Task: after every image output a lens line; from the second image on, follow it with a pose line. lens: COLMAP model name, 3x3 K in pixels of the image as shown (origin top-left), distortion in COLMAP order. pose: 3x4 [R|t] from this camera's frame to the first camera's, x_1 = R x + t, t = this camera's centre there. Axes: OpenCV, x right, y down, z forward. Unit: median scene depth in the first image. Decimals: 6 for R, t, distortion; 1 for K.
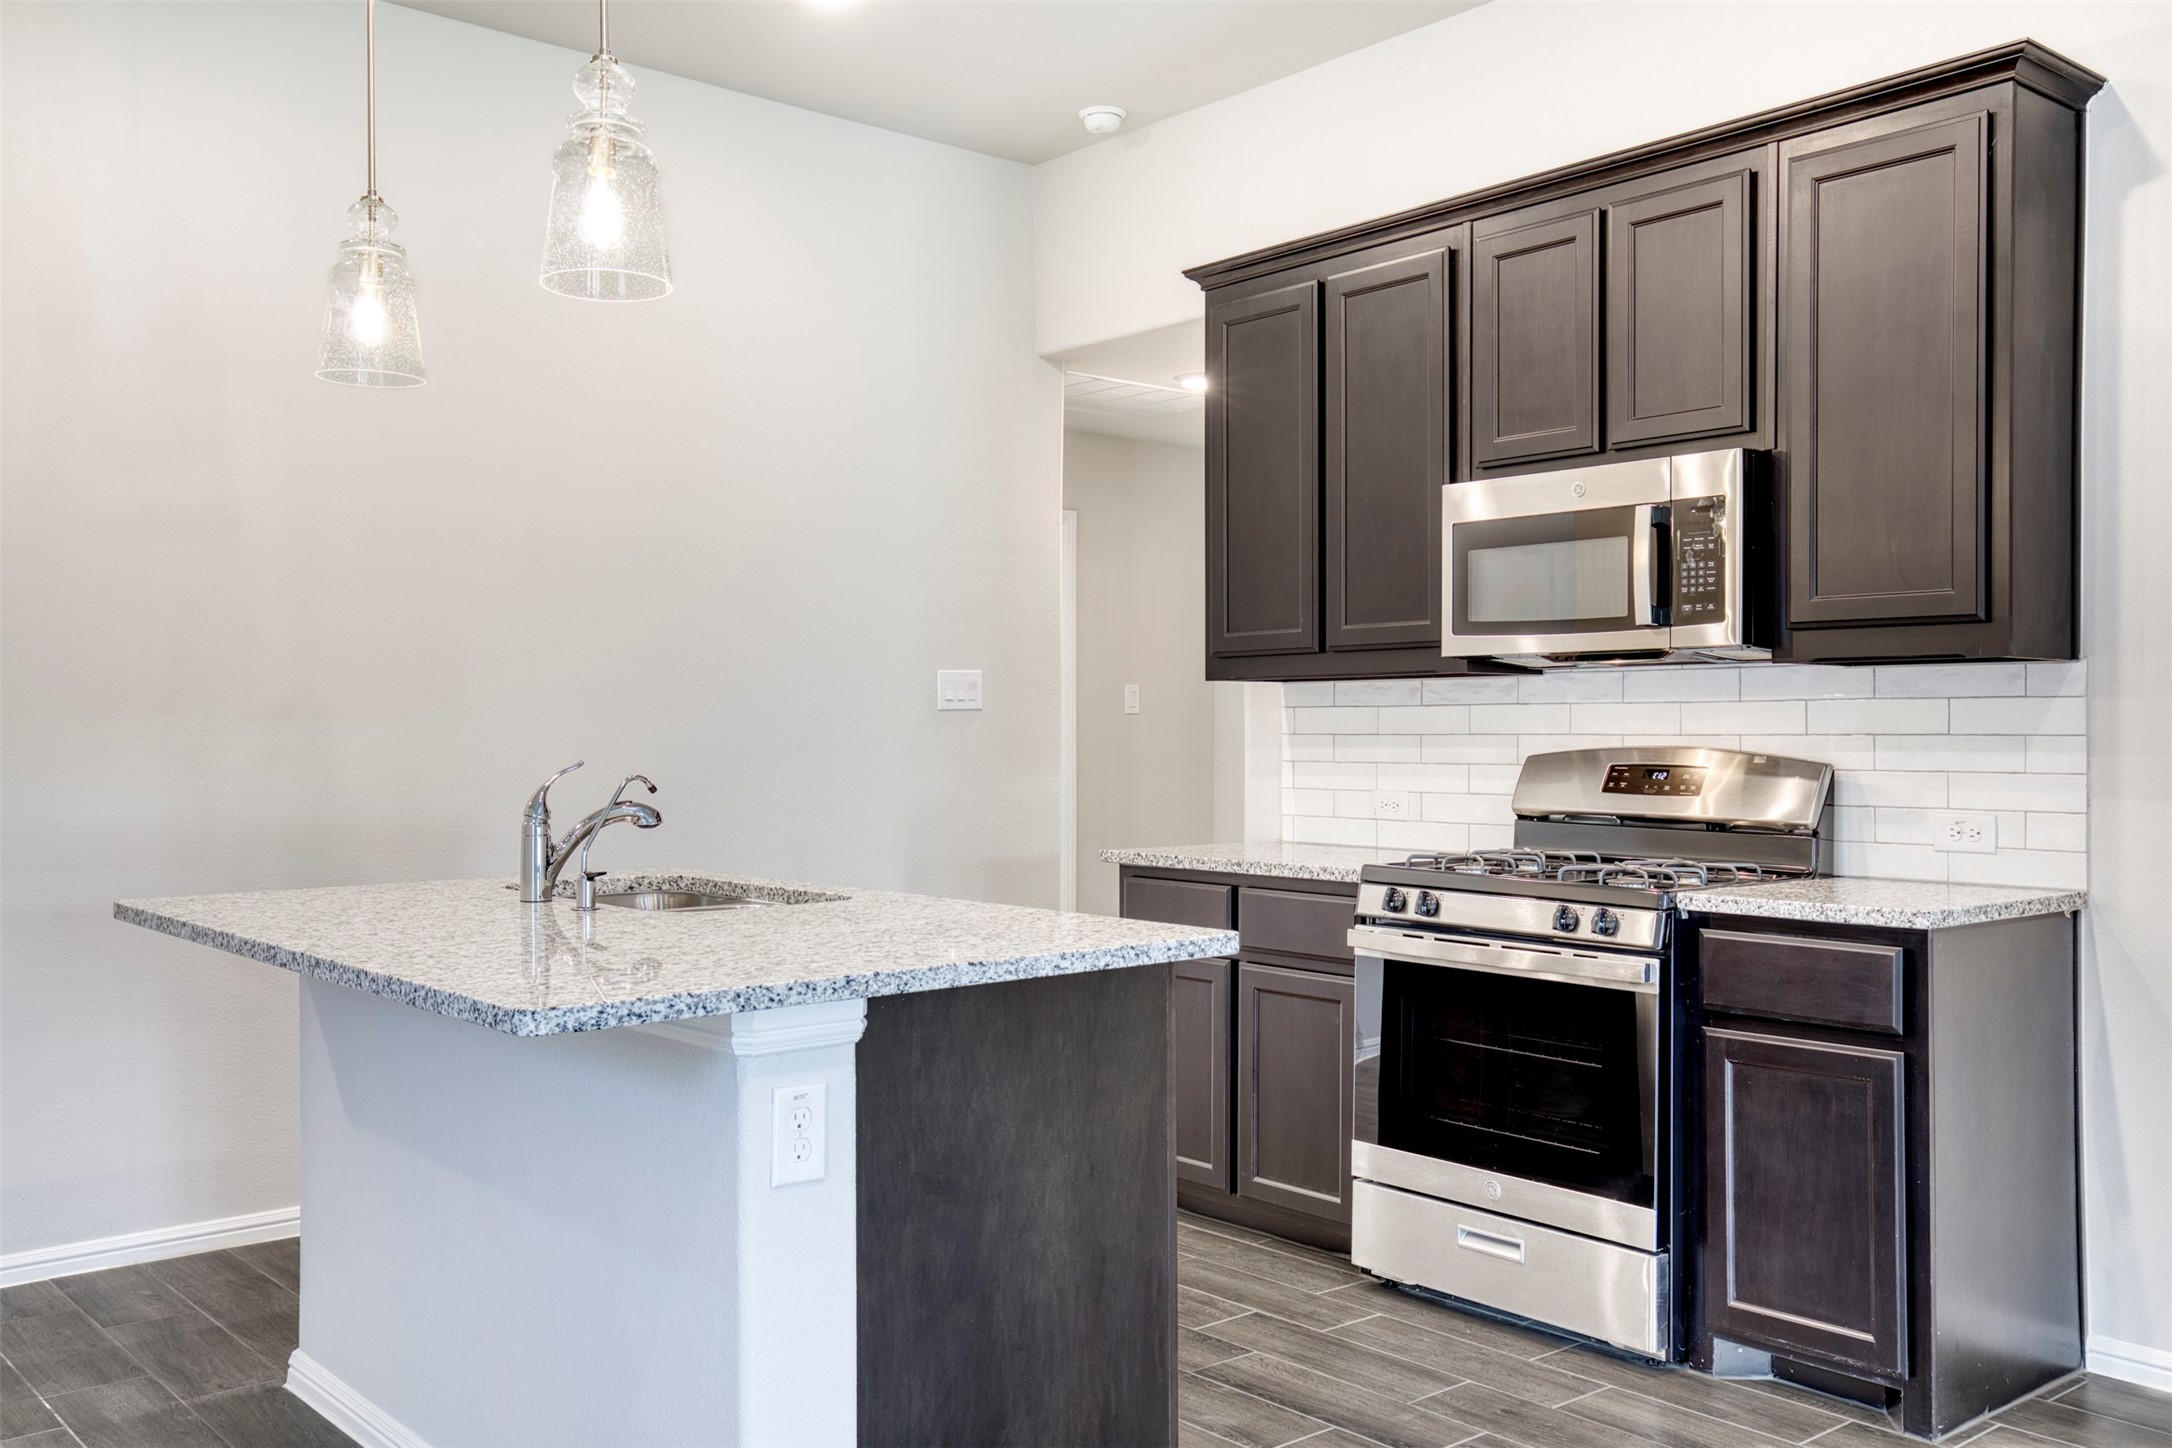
lens RADIAL K [[1878.2, 0, 1086.0], [0, 1878.2, 724.0], [0, 0, 1]] dist [0.037487, -0.004333]
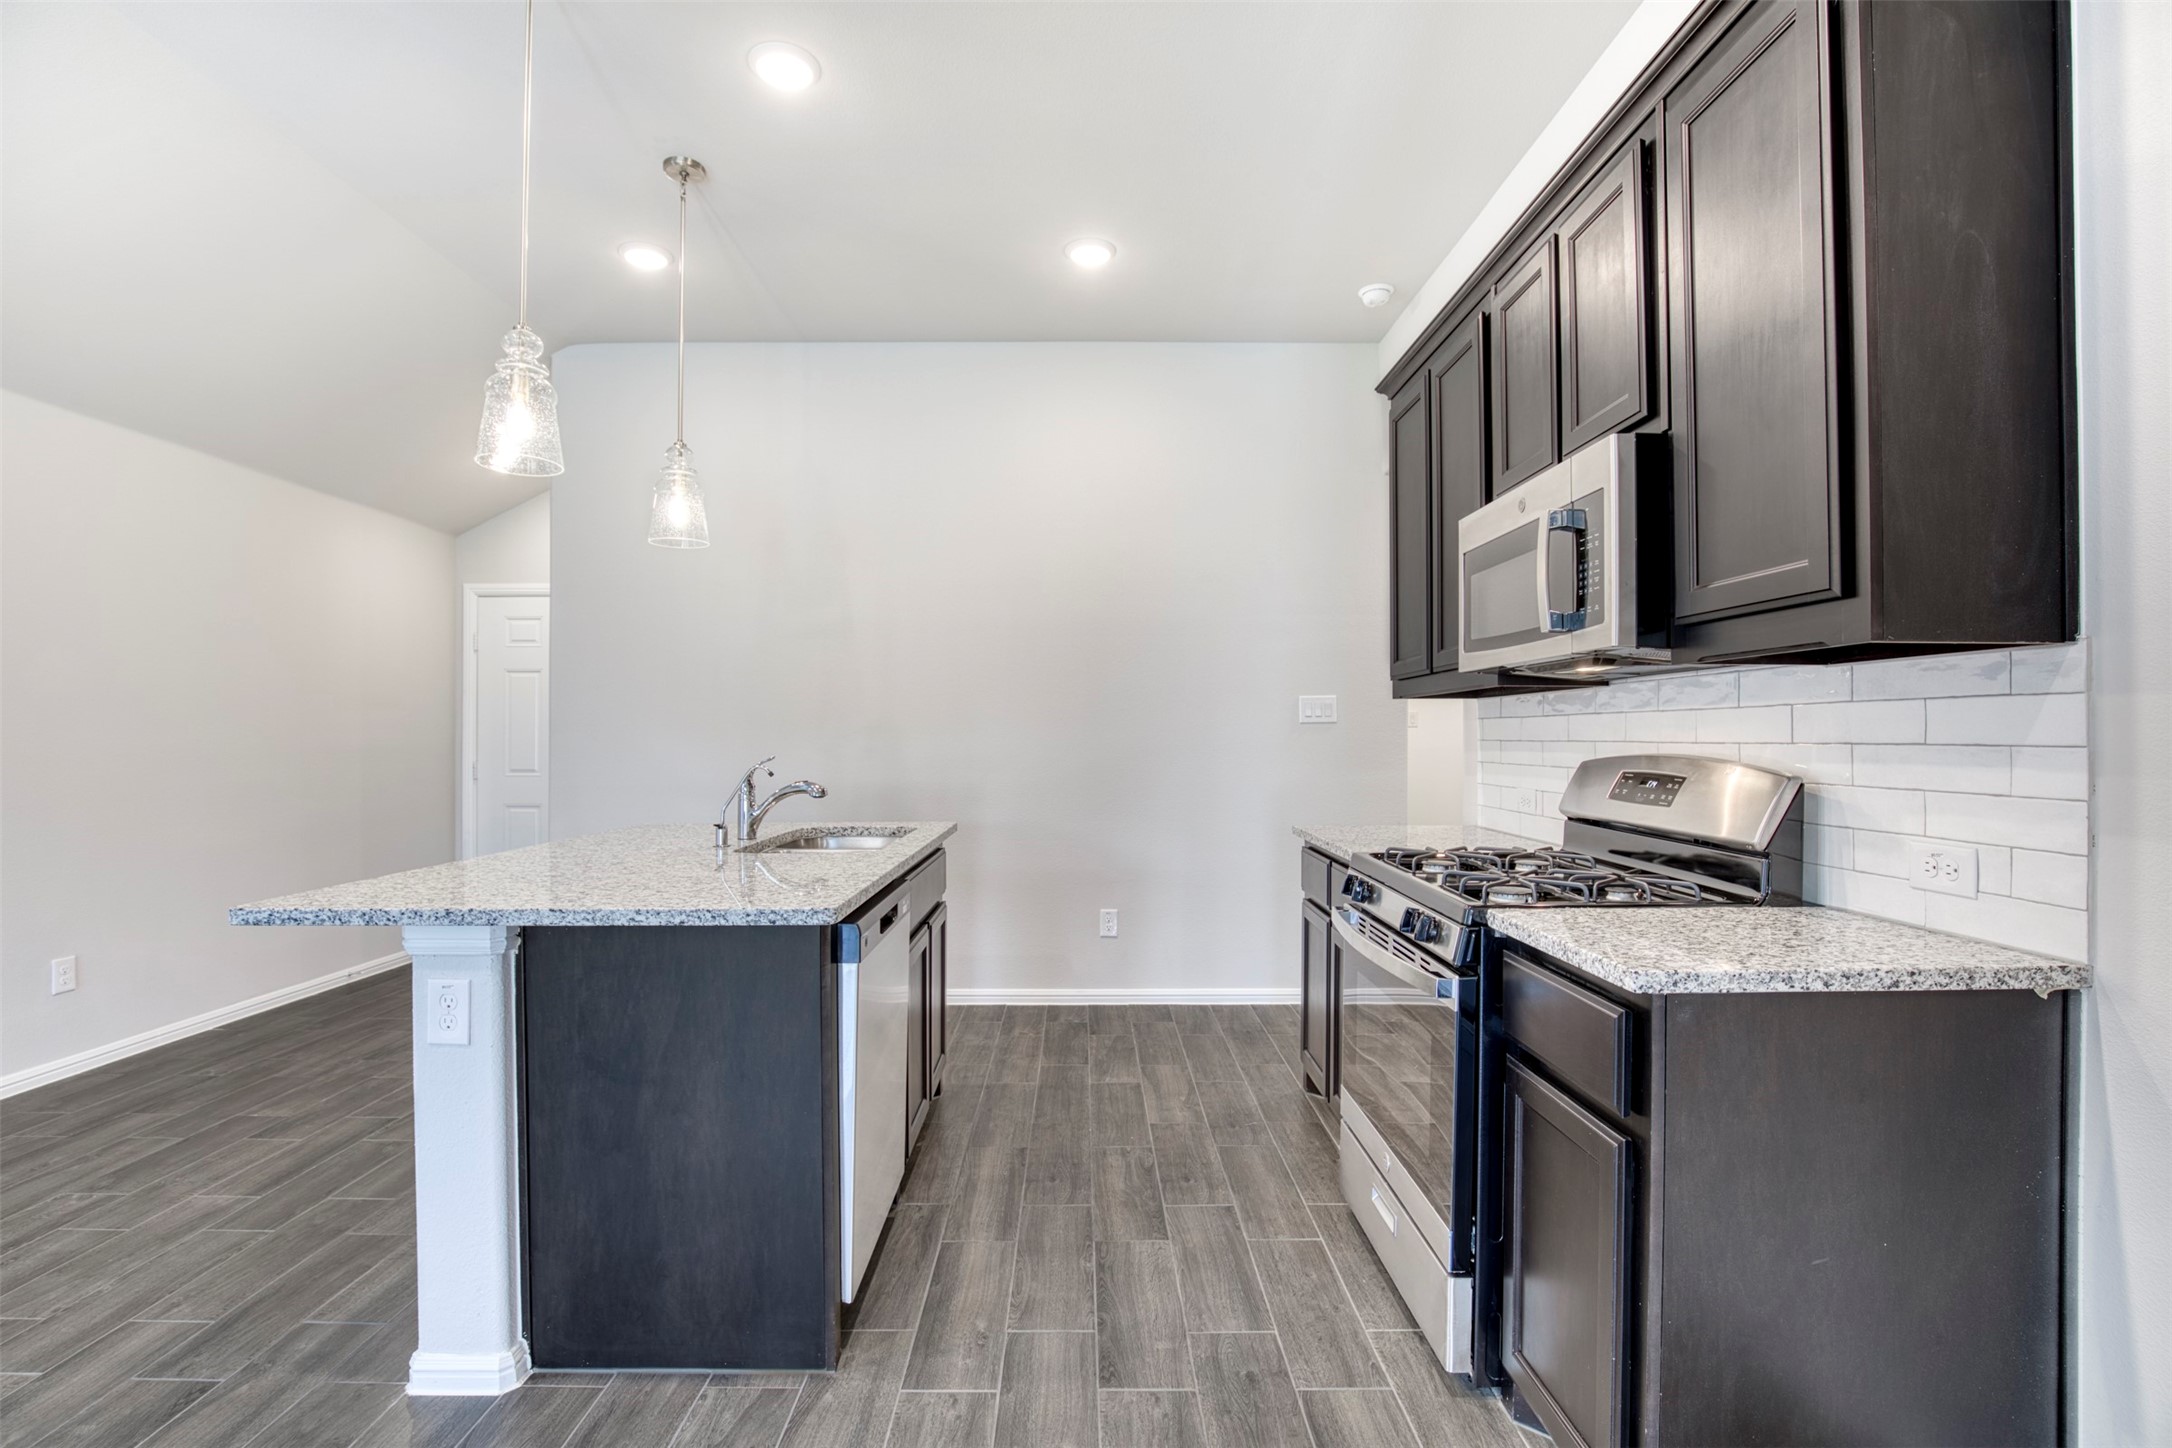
lens RADIAL K [[984.5, 0, 1088.4], [0, 984.5, 730.0], [0, 0, 1]] dist [-0.028049, 0.001025]
pose [[0.764585, -0.003755, -0.644512, 0.472434], [0.002233, 0.999992, -0.003177, 0.000013], [0.644519, 0.000990, 0.764588, 0.484016]]
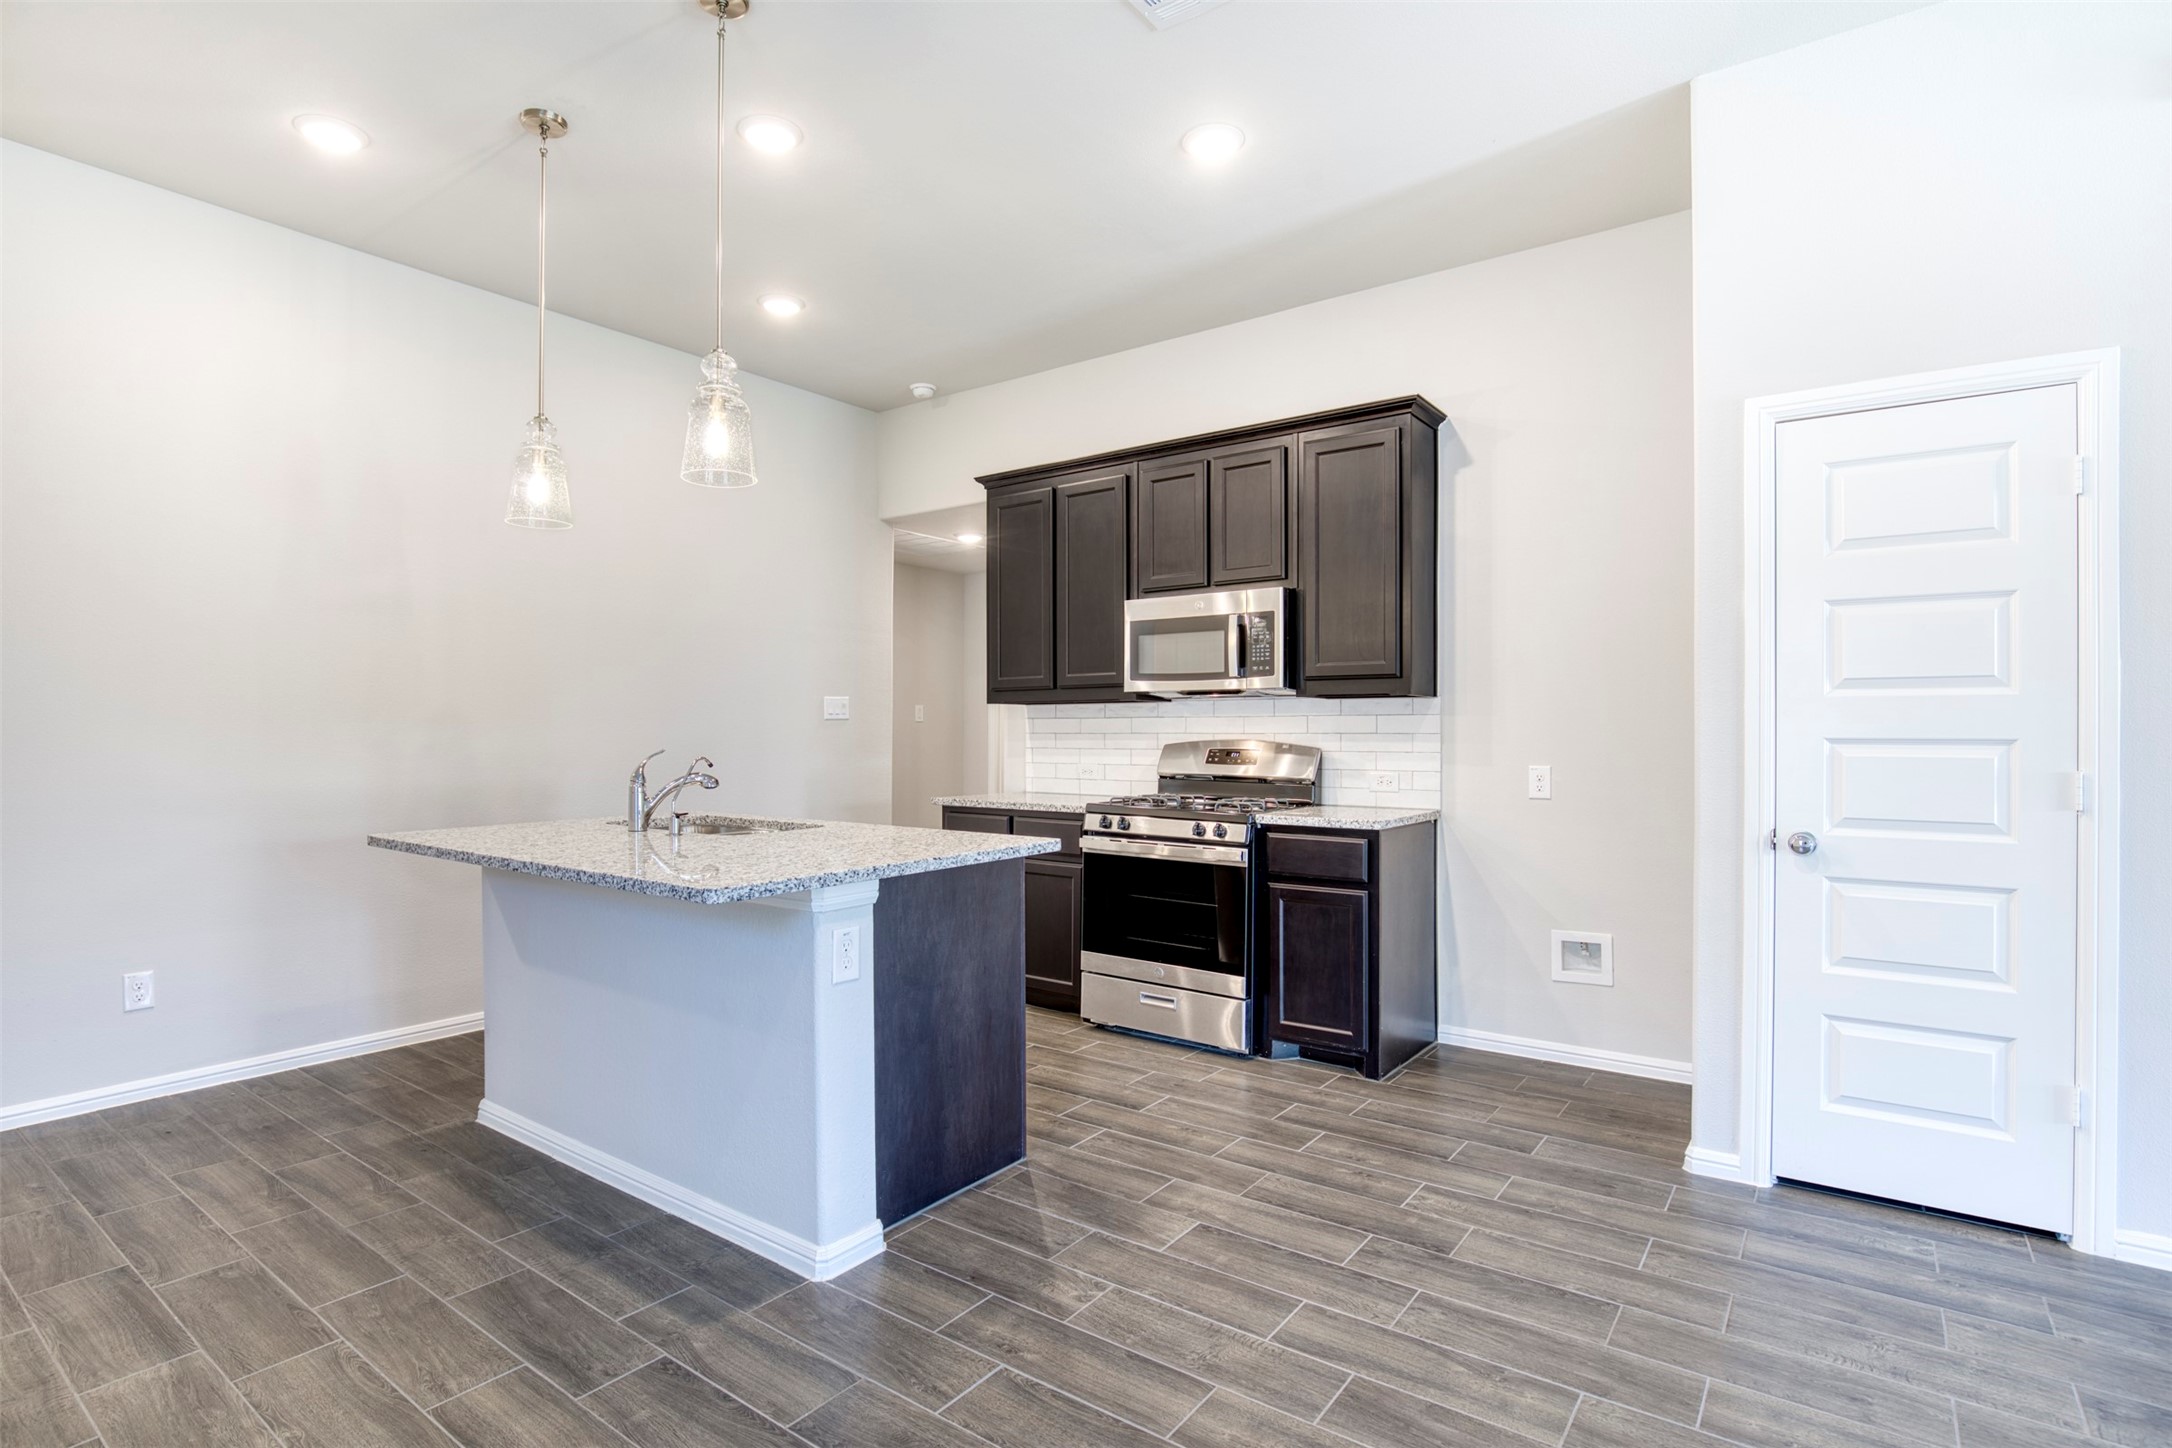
lens RADIAL K [[1063.9, 0, 1087.2], [0, 1063.9, 727.7], [0, 0, 1]] dist [-0.019668, 0.000324]
pose [[0.974264, 0.000807, 0.225408, -0.102357], [-0.000951, 0.999999, 0.000531, -0.000706], [-0.225407, -0.000732, 0.974264, -0.030215]]
